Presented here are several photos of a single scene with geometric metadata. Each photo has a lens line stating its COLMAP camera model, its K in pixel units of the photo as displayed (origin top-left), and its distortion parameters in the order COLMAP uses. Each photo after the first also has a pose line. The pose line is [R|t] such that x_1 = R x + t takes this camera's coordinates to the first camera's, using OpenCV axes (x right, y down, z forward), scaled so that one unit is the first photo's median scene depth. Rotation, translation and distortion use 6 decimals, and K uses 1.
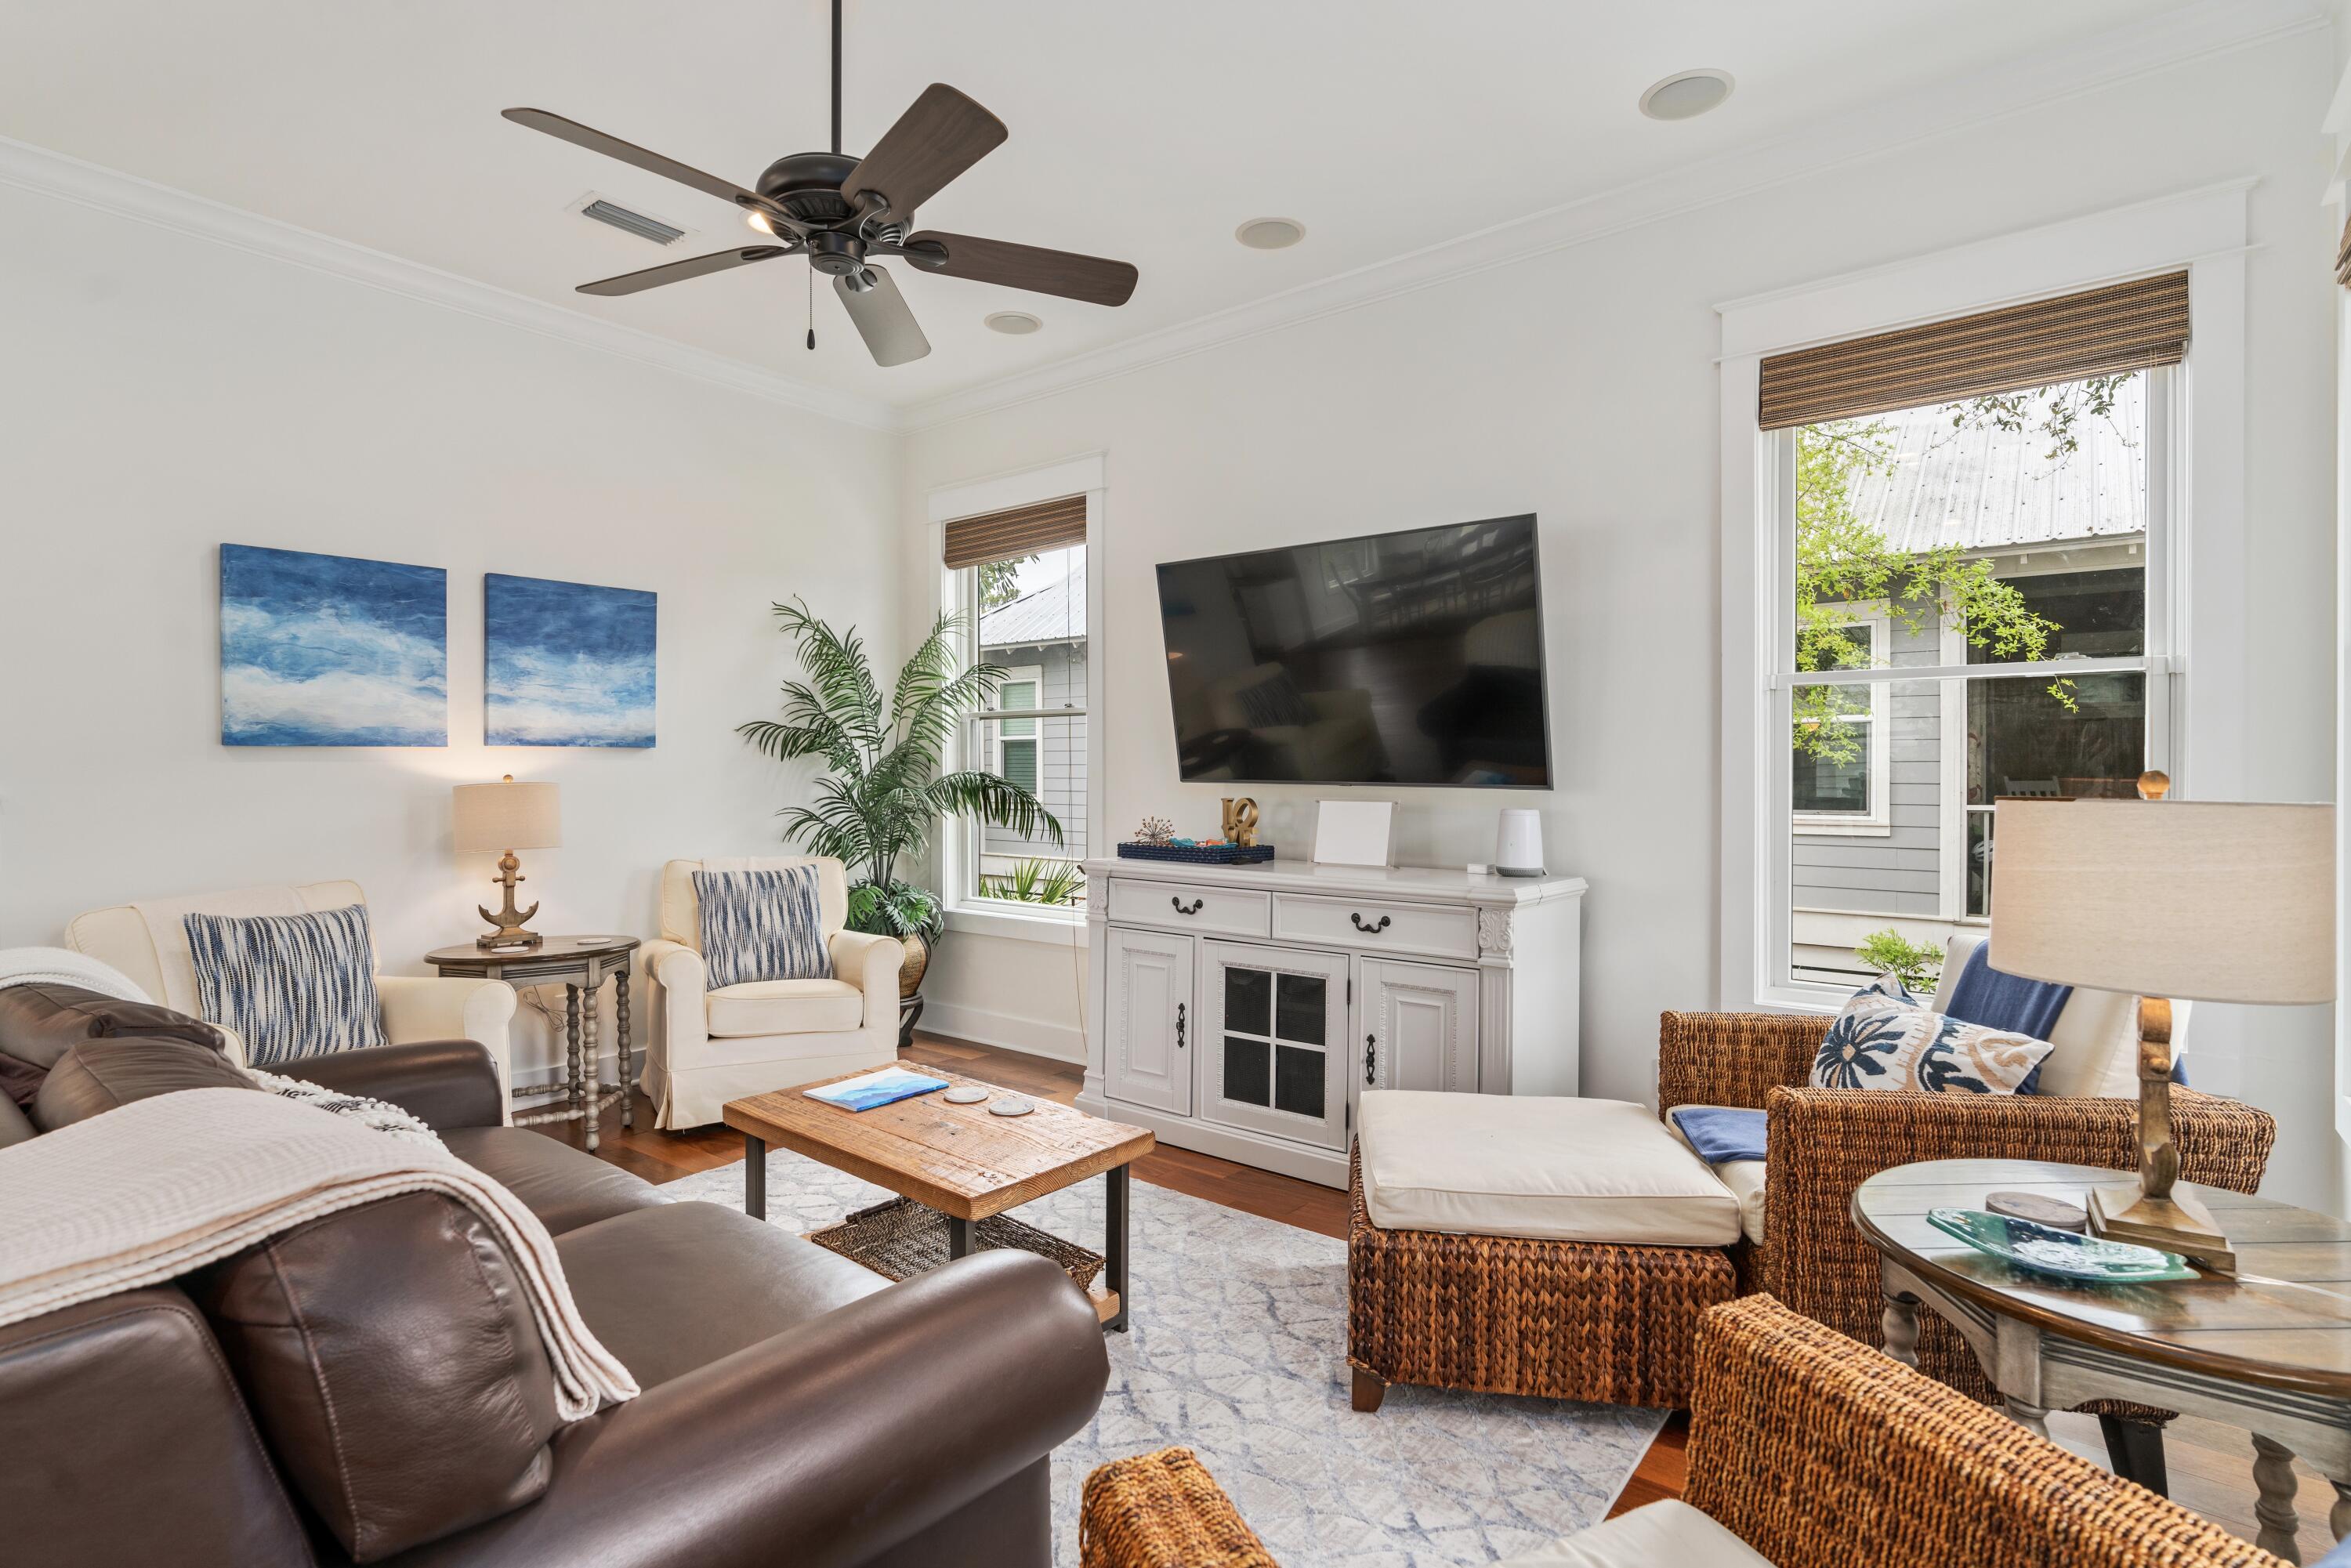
lens RADIAL K [[1129.6, 0, 1137.9], [0, 1129.6, 771.8], [0, 0, 1]] dist [-0.002580, 0.000806]
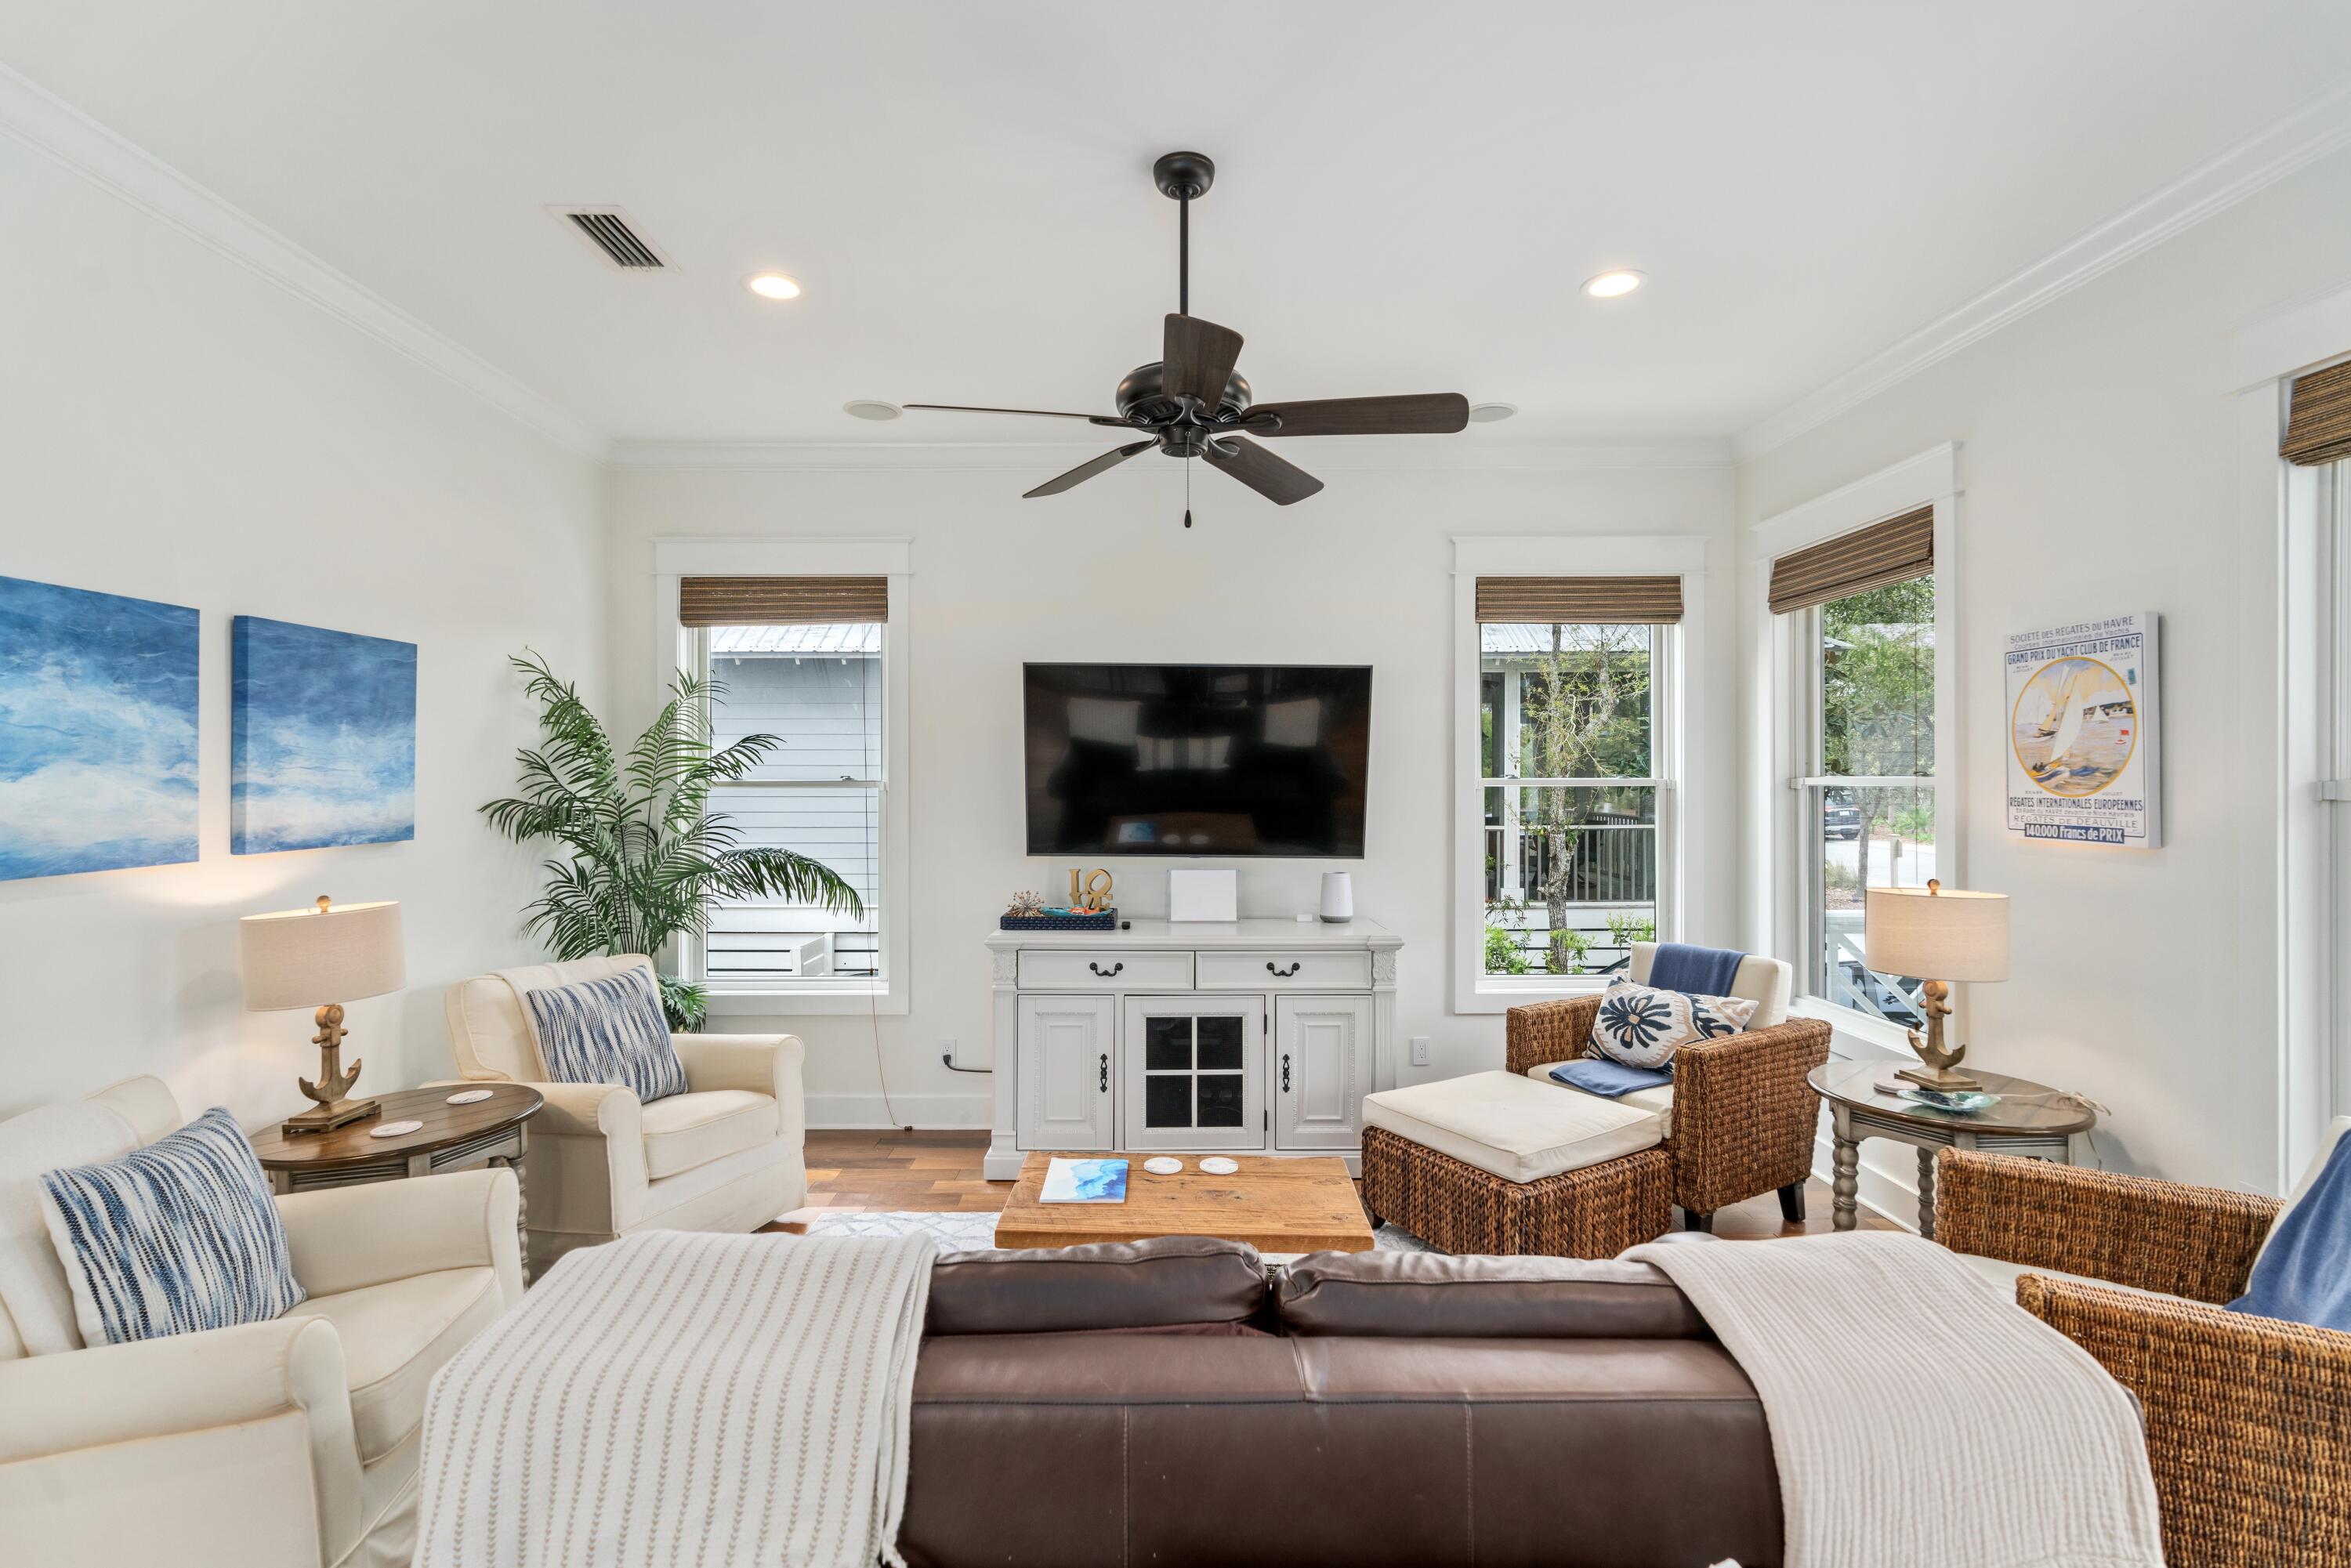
lens RADIAL K [[1061.2, 0, 1132.8], [0, 1061.2, 780.1], [0, 0, 1]] dist [-0.006158, 0.001975]
pose [[0.781317, -0.004549, 0.624118, -0.590910], [0.004464, 0.999989, 0.001700, -0.074337], [-0.624118, 0.001458, 0.781328, 0.126914]]
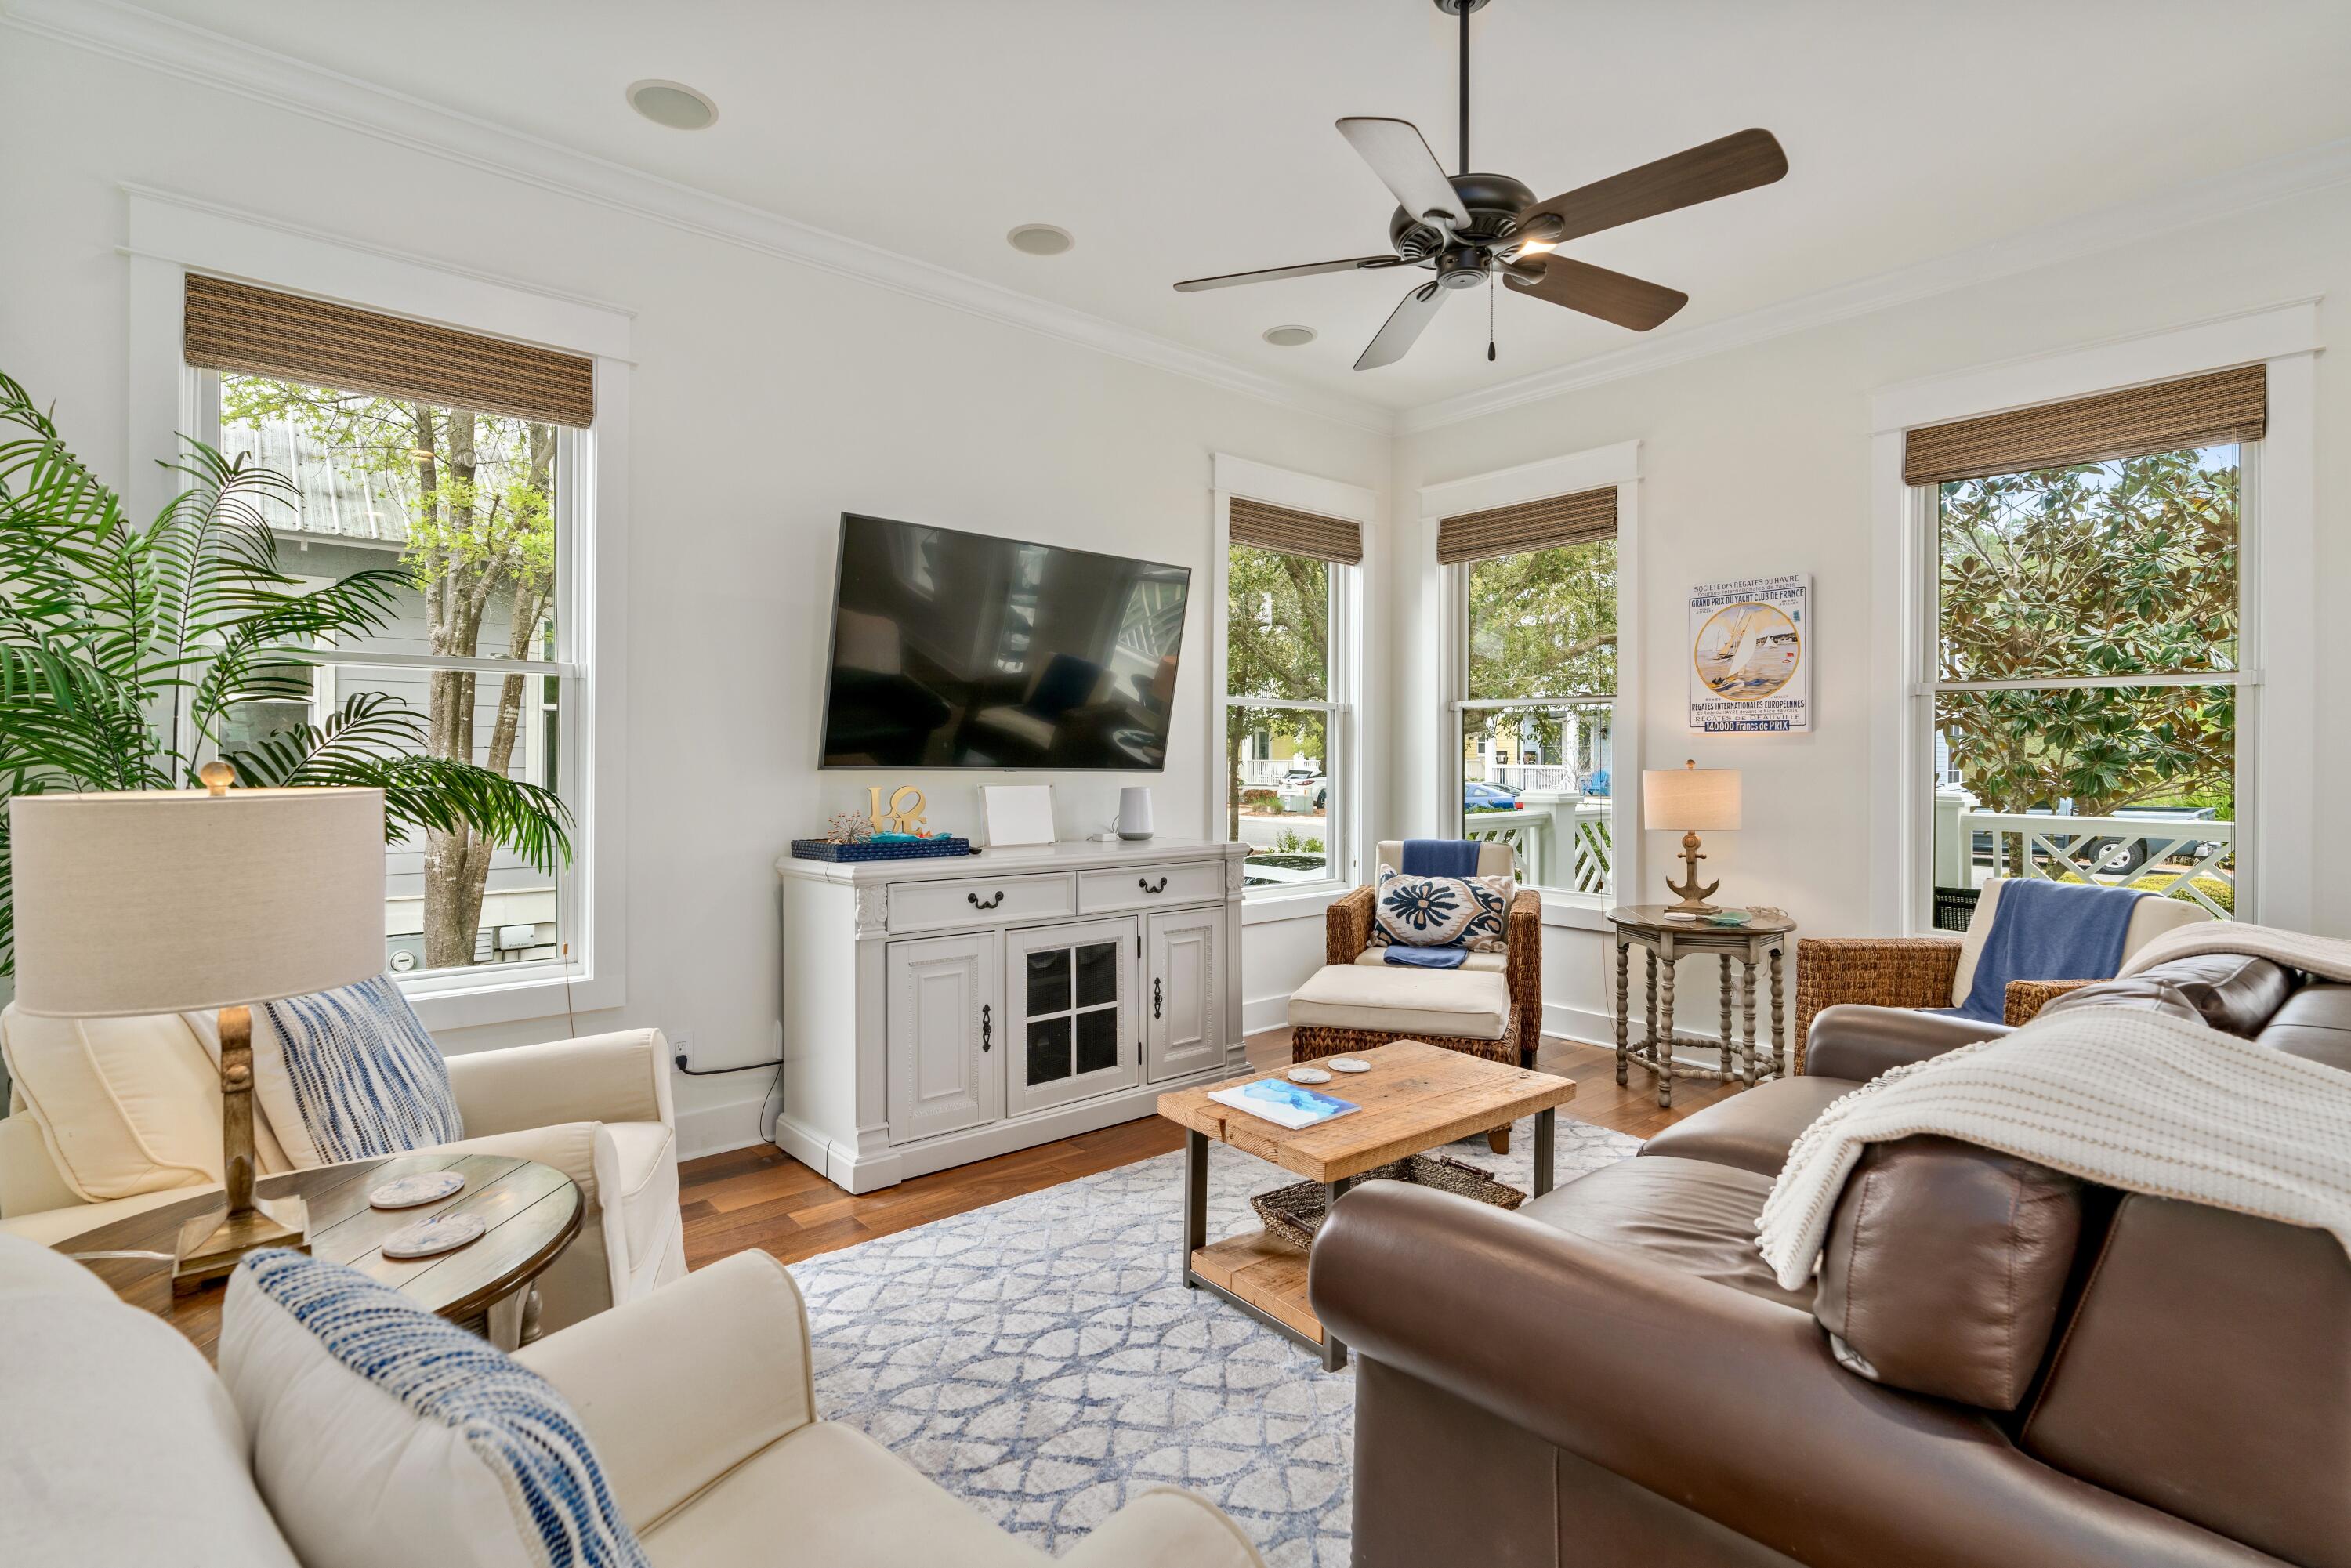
lens RADIAL K [[1129.6, 0, 1147.5], [0, 1129.6, 757.7], [0, 0, 1]] dist [-0.002580, 0.000806]
pose [[0.182540, 0.000916, 0.983198, -0.827313], [-0.002675, 0.999996, -0.000435, -0.000547], [-0.983195, -0.002550, 0.182542, 0.669988]]
